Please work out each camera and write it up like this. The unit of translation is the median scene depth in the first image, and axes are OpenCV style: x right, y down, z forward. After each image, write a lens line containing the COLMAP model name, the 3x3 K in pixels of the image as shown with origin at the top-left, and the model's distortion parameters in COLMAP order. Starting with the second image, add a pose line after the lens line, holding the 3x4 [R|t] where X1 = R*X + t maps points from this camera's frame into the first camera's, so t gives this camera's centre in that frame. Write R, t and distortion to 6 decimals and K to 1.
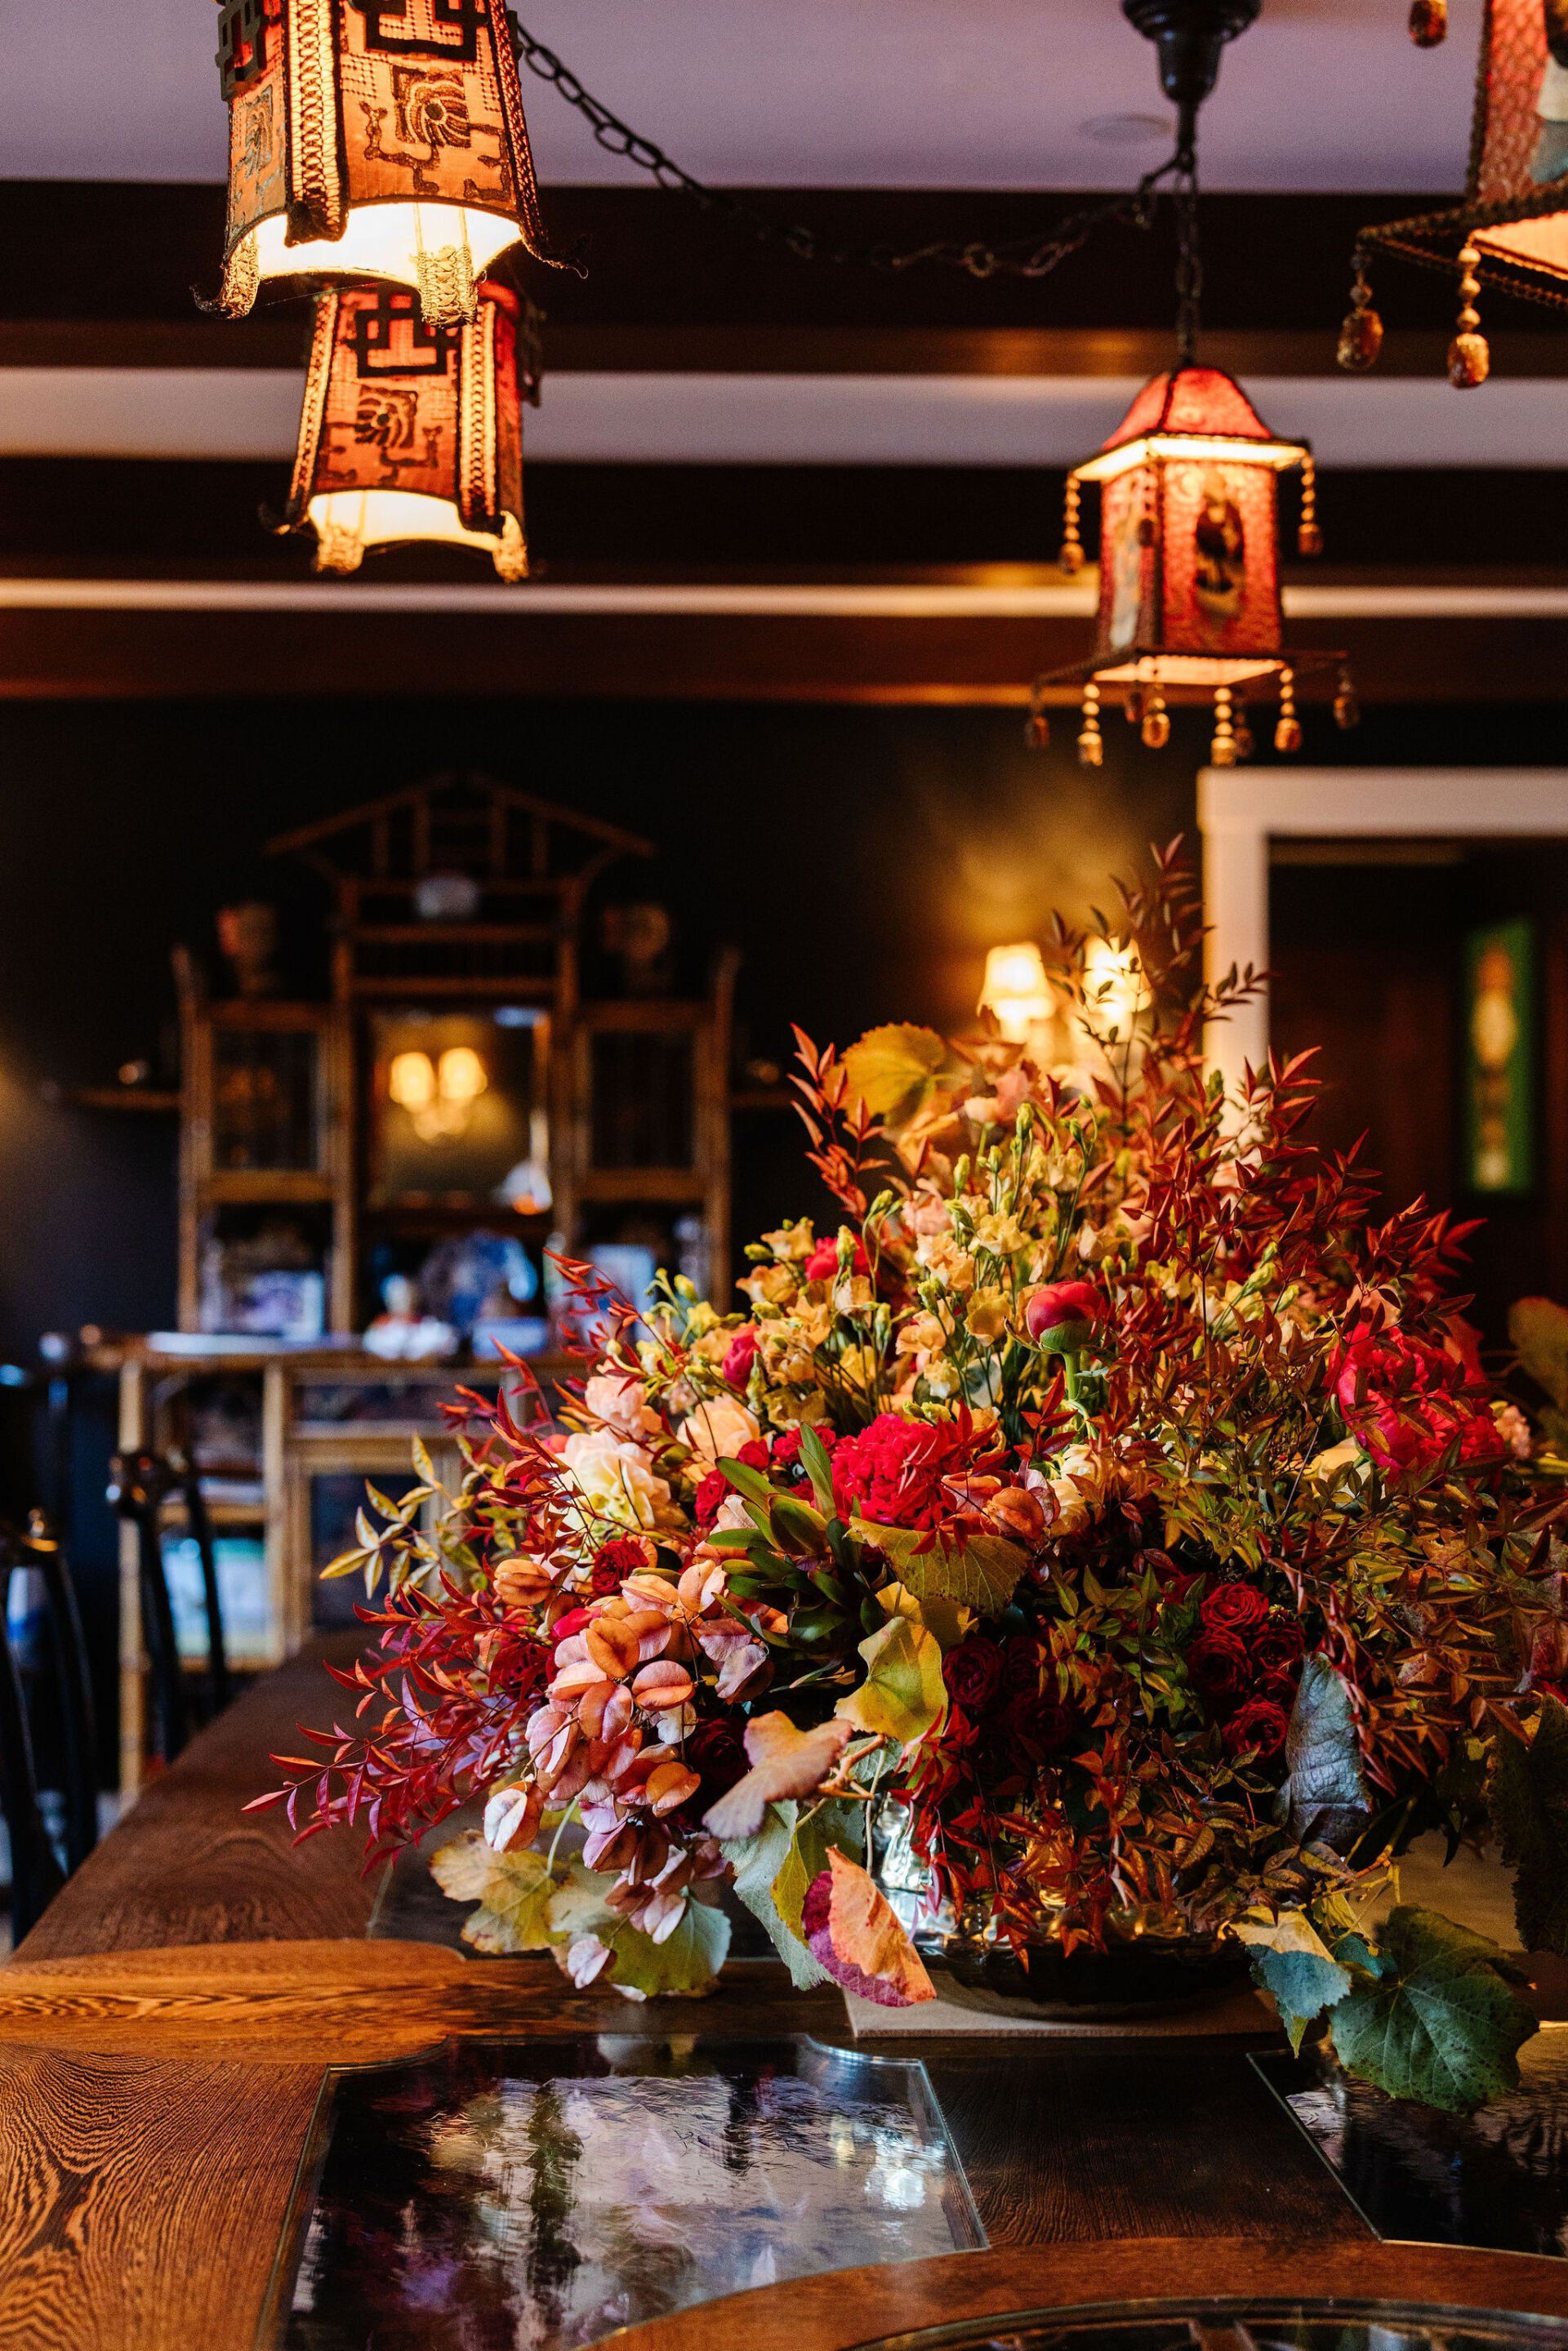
lens RADIAL K [[3480.3, 0, 784.0], [0, 3480.3, 1175.5], [0, 0, 1]] dist [0.023660, 0.013192]
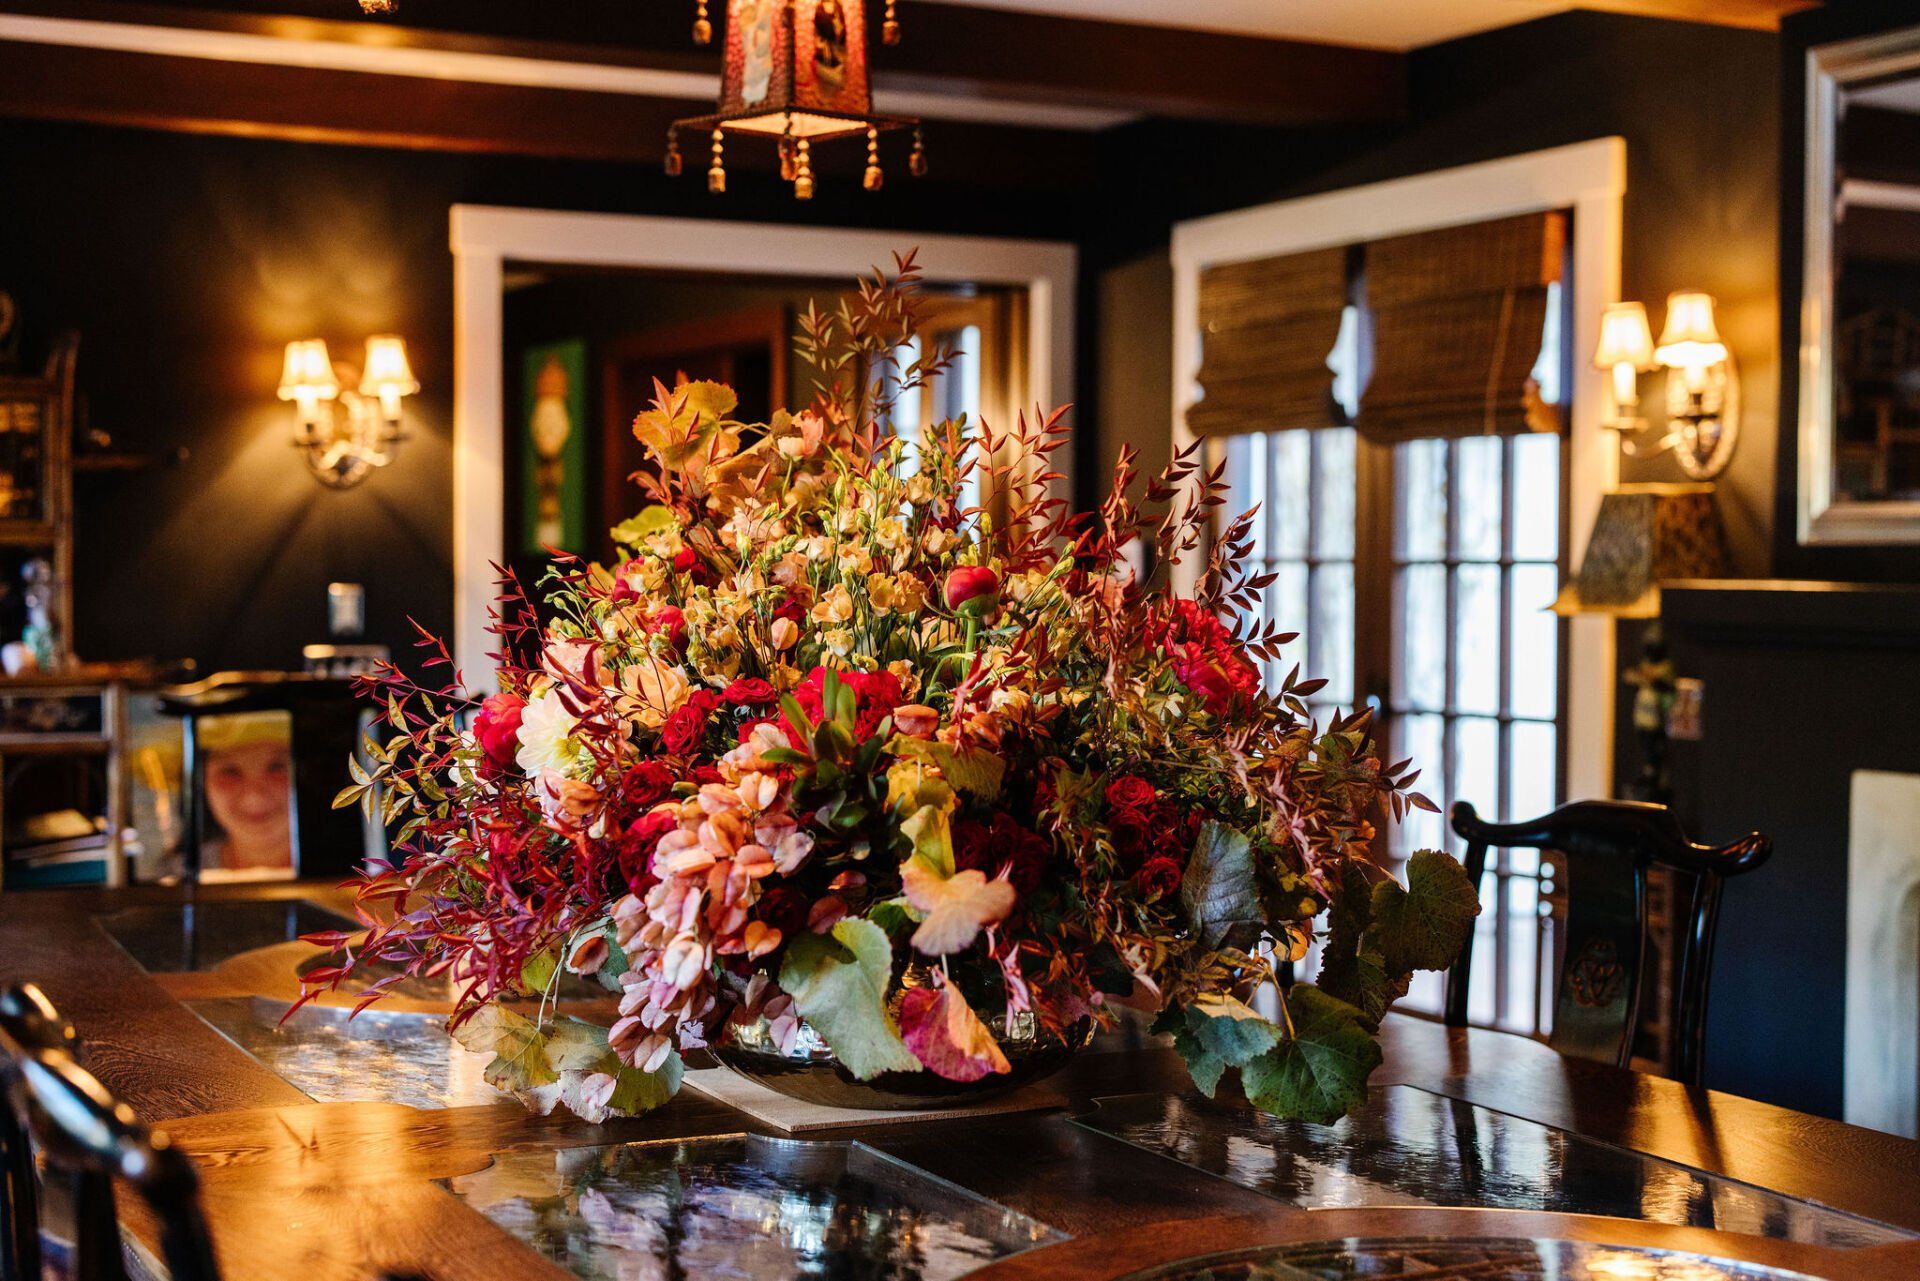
lens RADIAL K [[2842.2, 0, 960.0], [0, 2842.2, 640.5], [0, 0, 1]] dist [0.023660, 0.013192]
pose [[0.909504, -0.005896, 0.415653, -0.326674], [-0.006077, 0.999604, 0.027475, 0.024376], [-0.415651, -0.027514, 0.909108, -0.014551]]
